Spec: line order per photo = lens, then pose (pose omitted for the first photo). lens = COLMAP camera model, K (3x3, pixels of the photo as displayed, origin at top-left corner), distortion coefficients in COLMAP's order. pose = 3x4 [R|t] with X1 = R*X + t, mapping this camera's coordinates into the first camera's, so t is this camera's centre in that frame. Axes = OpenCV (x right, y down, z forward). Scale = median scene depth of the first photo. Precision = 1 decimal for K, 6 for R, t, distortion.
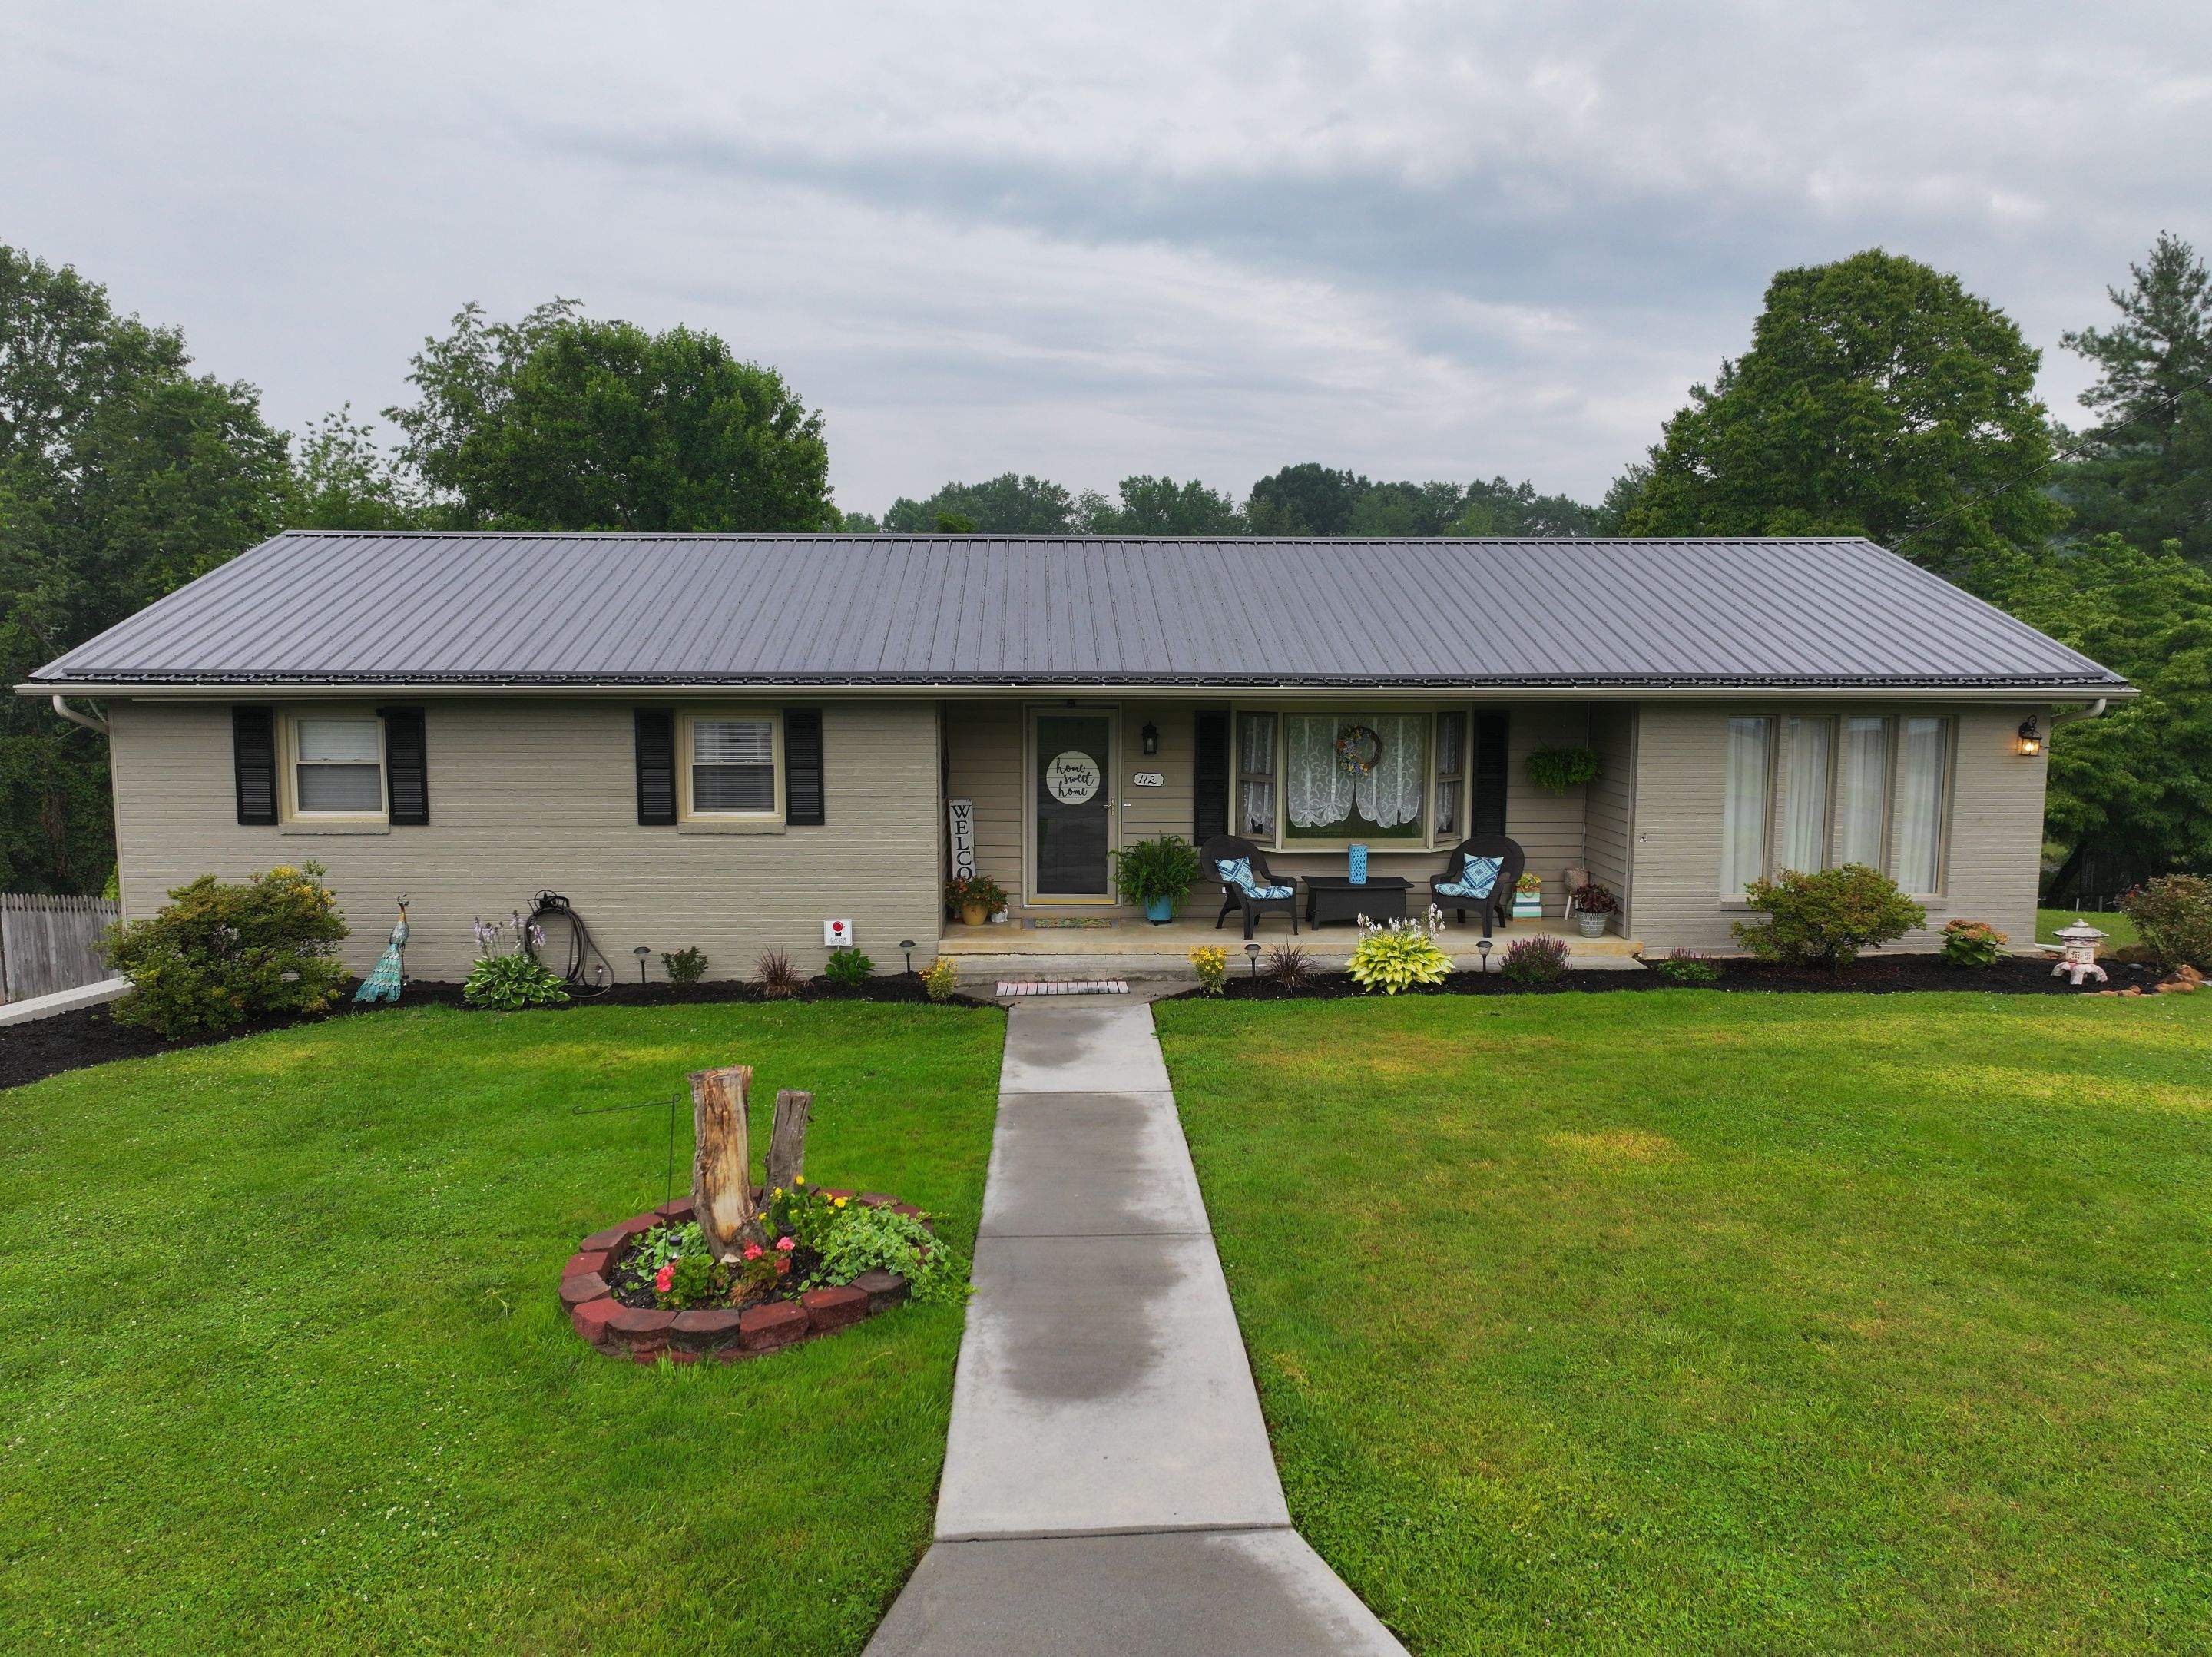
lens RADIAL K [[1548.3, 0, 1106.0], [0, 1548.3, 828.5], [0, 0, 1]] dist [-0.004137, 0.020799]
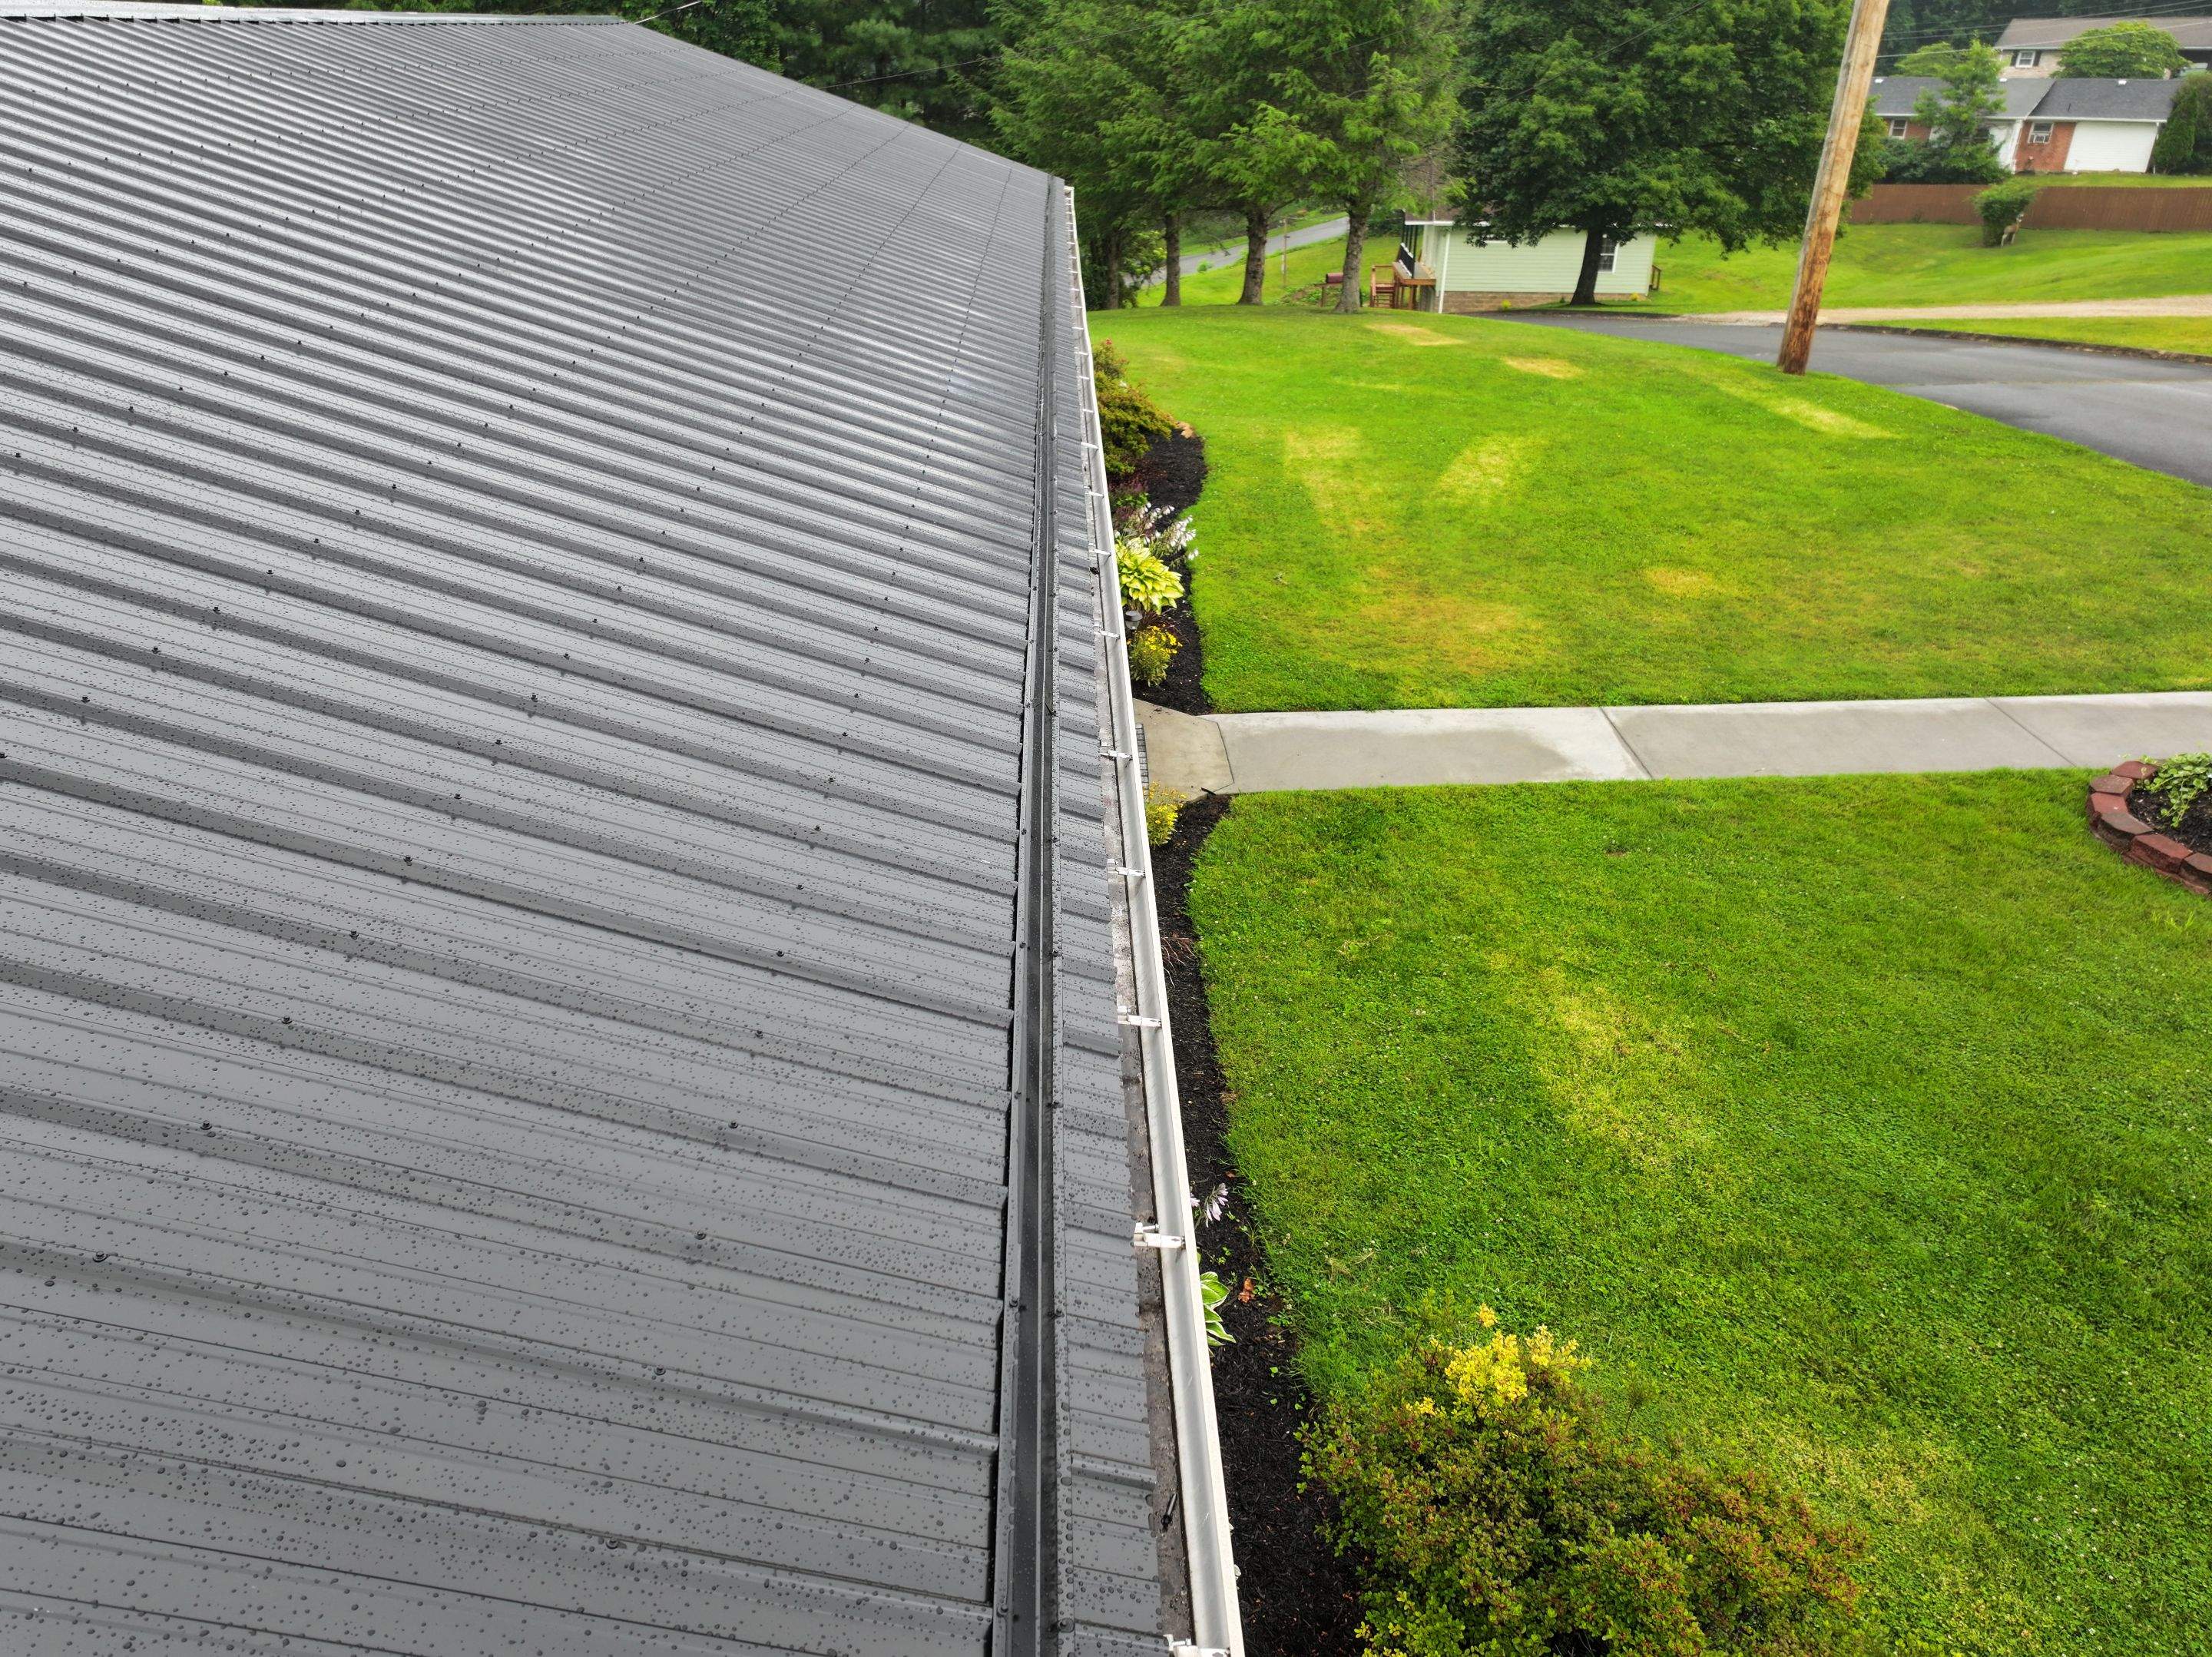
lens RADIAL K [[1548.3, 0, 1106.0], [0, 1548.3, 828.5], [0, 0, 1]] dist [-0.004137, 0.020799]
pose [[0.016918, -0.461588, 0.886933, -0.668350], [0.114065, 0.882160, 0.456928, -0.196673], [-0.993329, 0.093438, 0.067575, 0.920782]]
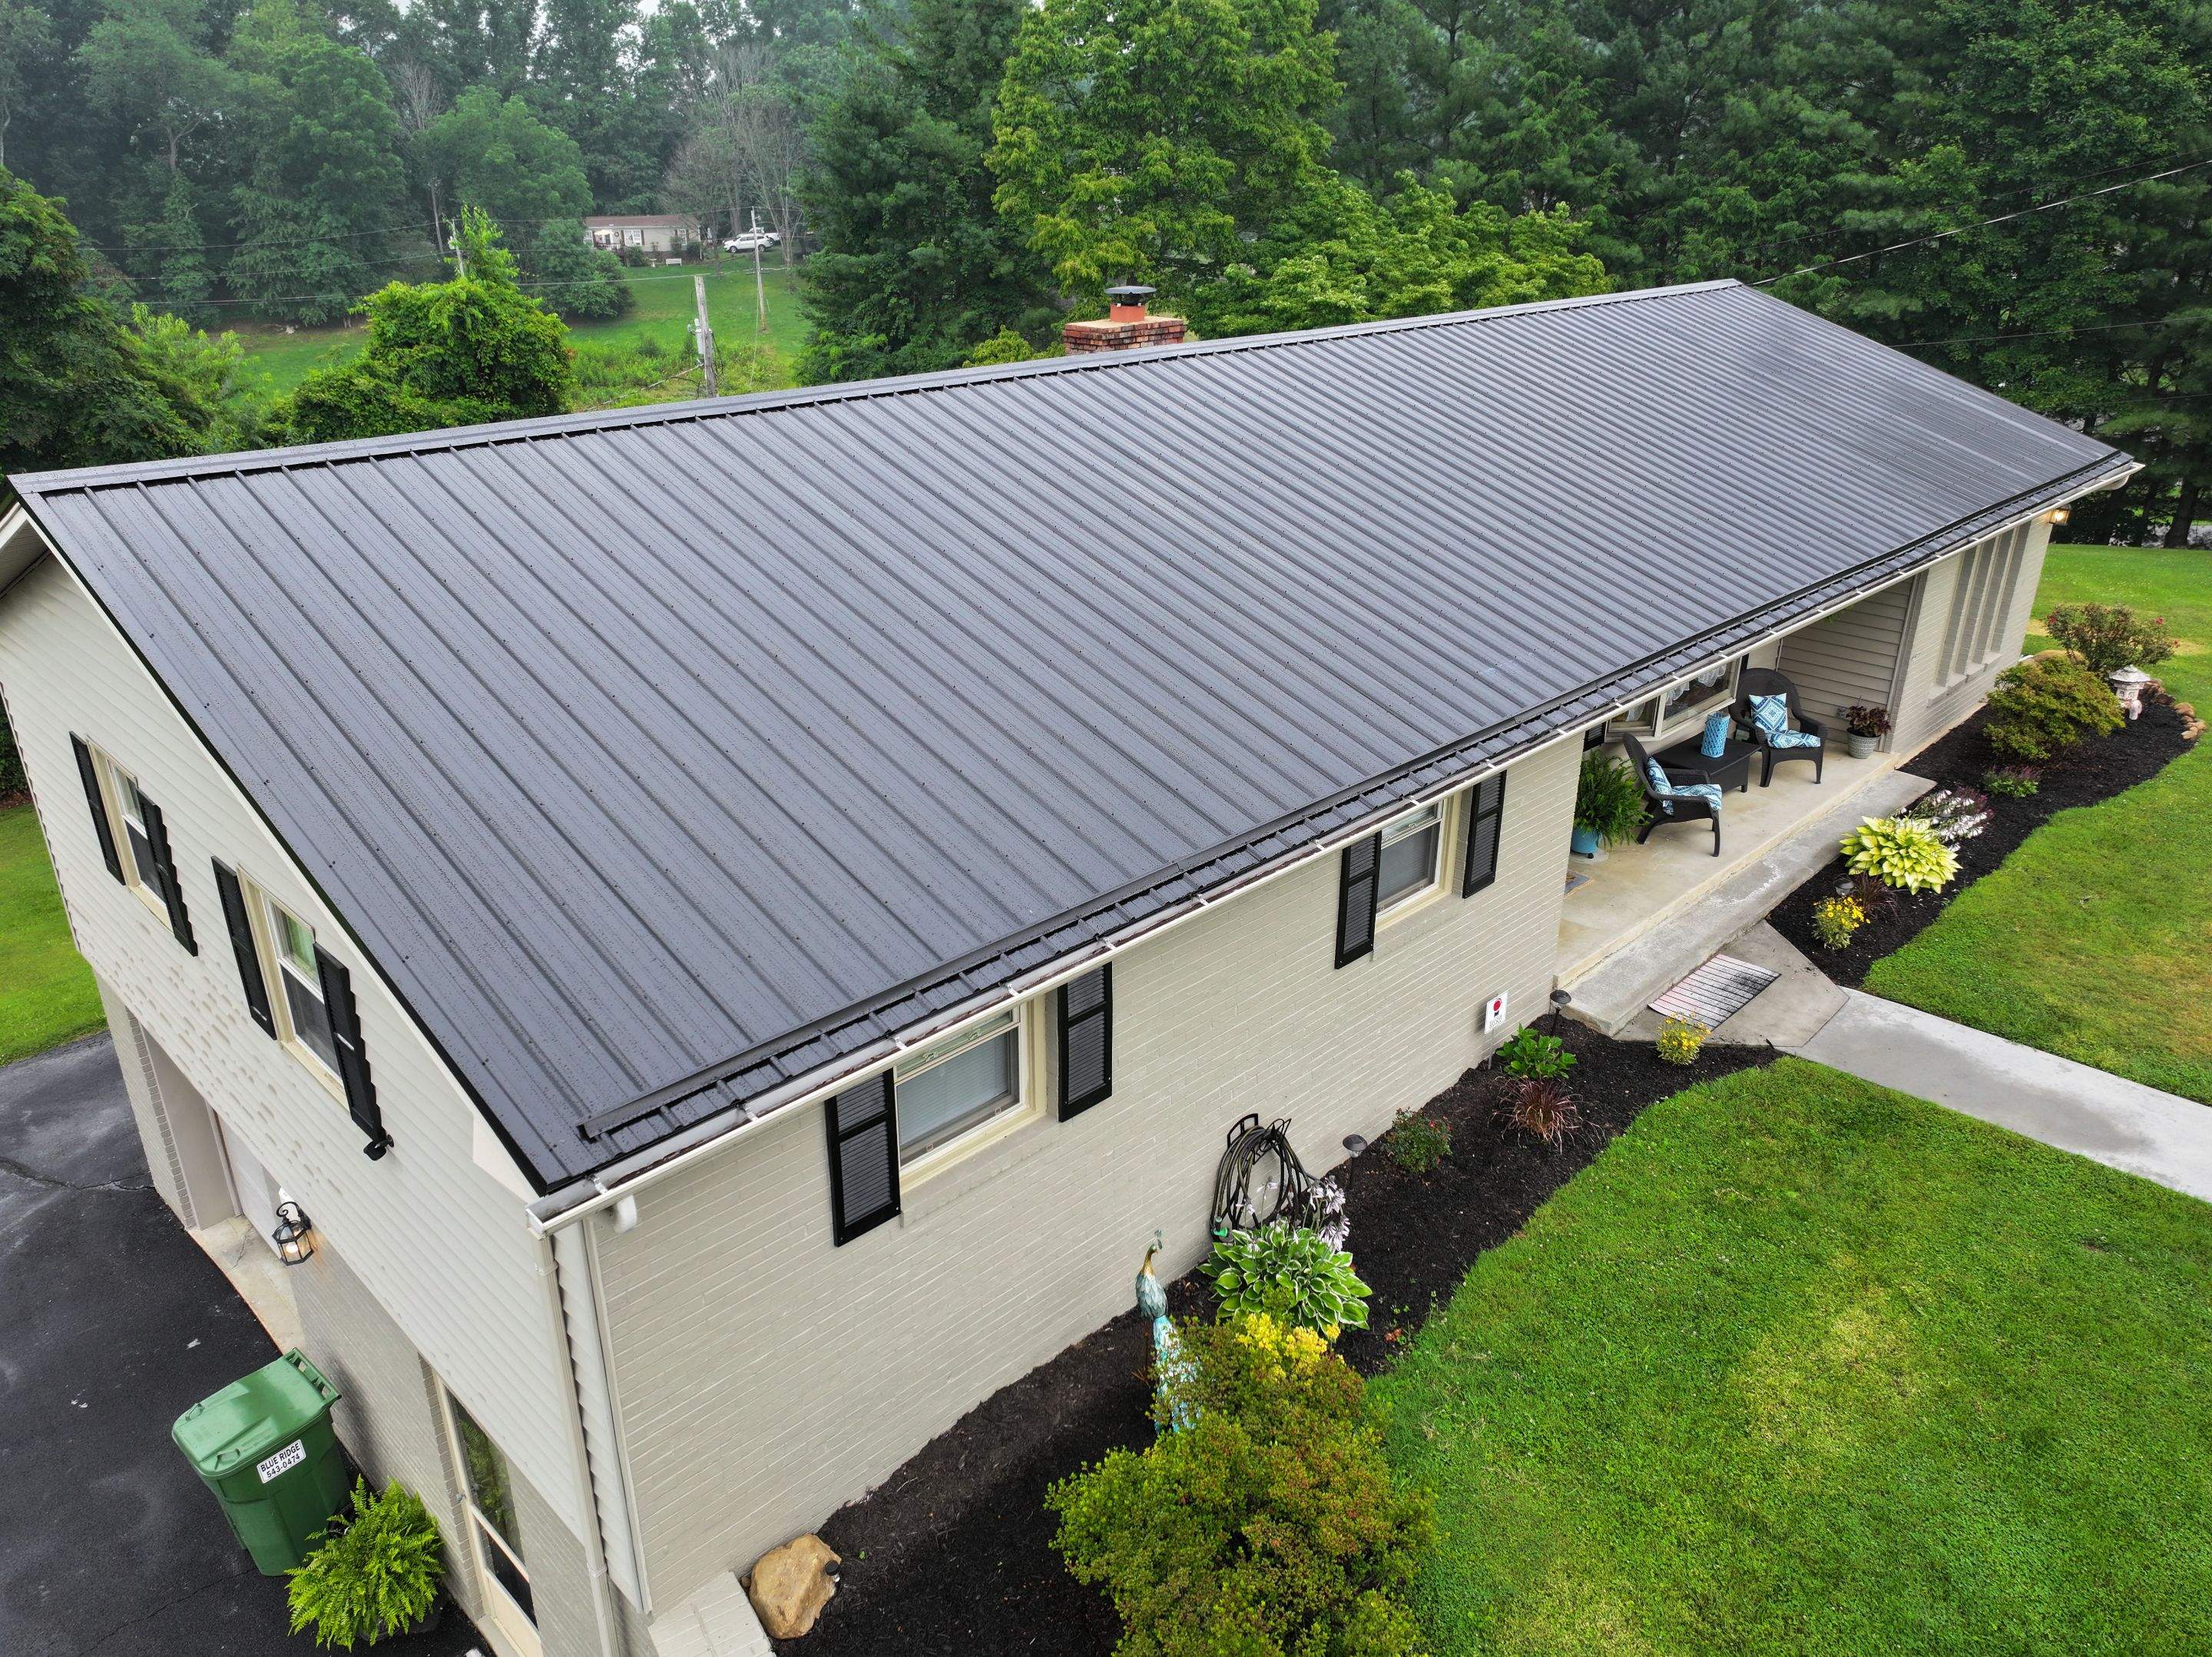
lens RADIAL K [[1548.3, 0, 1106.0], [0, 1548.3, 828.5], [0, 0, 1]] dist [-0.004137, 0.020799]
pose [[0.736790, -0.270236, 0.619768, -0.744740], [0.079149, 0.944823, 0.317875, -0.265117], [-0.671473, -0.185153, 0.717526, 0.611079]]
